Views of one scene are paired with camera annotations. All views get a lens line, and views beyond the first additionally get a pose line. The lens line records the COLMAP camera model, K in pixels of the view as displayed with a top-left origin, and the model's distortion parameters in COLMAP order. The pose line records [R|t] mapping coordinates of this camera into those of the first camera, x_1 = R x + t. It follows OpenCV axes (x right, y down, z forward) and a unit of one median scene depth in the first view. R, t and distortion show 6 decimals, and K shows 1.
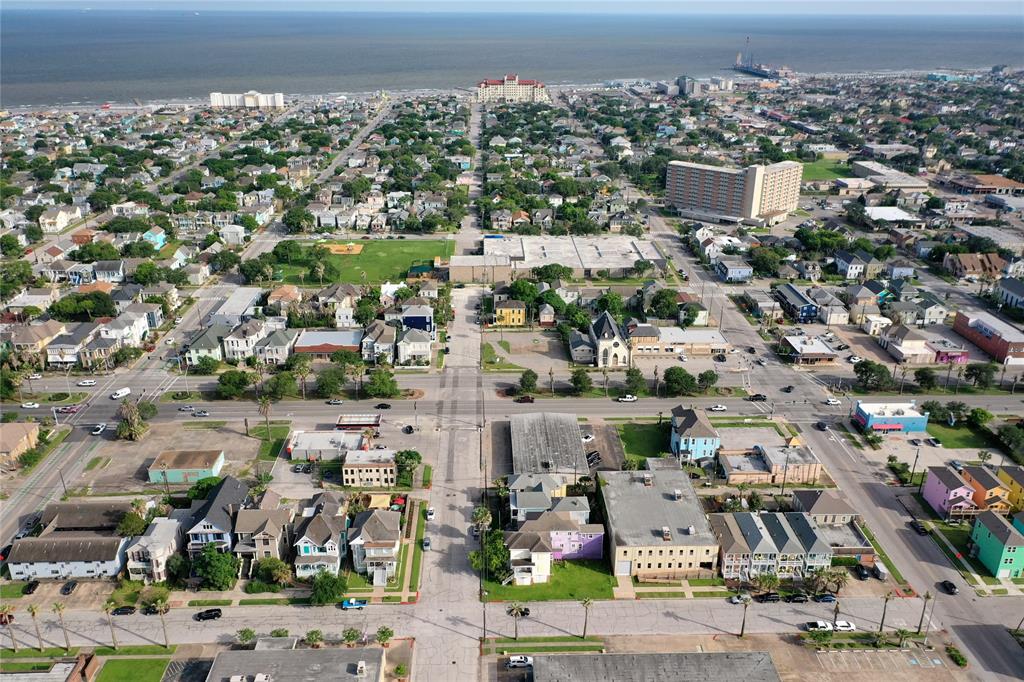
lens RADIAL K [[816.9, 0, 512.0], [0, 816.9, 341.0], [0, 0, 1]] dist [0.009145, 0.006990]
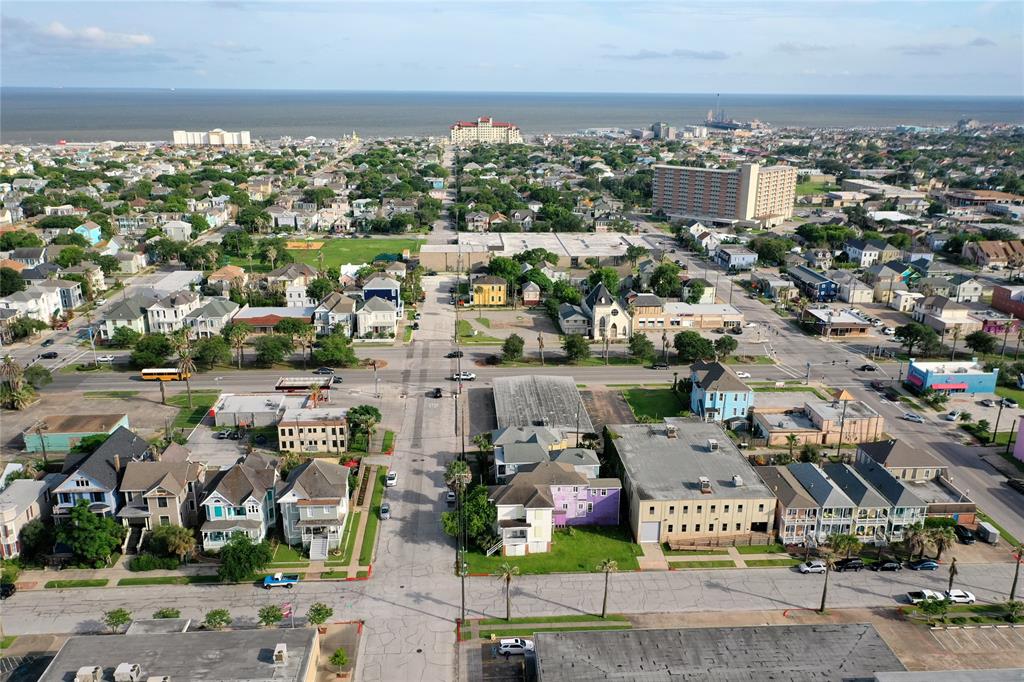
lens RADIAL K [[816.9, 0, 512.0], [0, 816.9, 341.0], [0, 0, 1]] dist [0.009145, 0.006990]
pose [[0.999458, -0.006455, 0.032286, -0.008732], [0.009220, 0.996231, -0.086247, 0.128118], [-0.031607, 0.086498, 0.995751, 0.190227]]
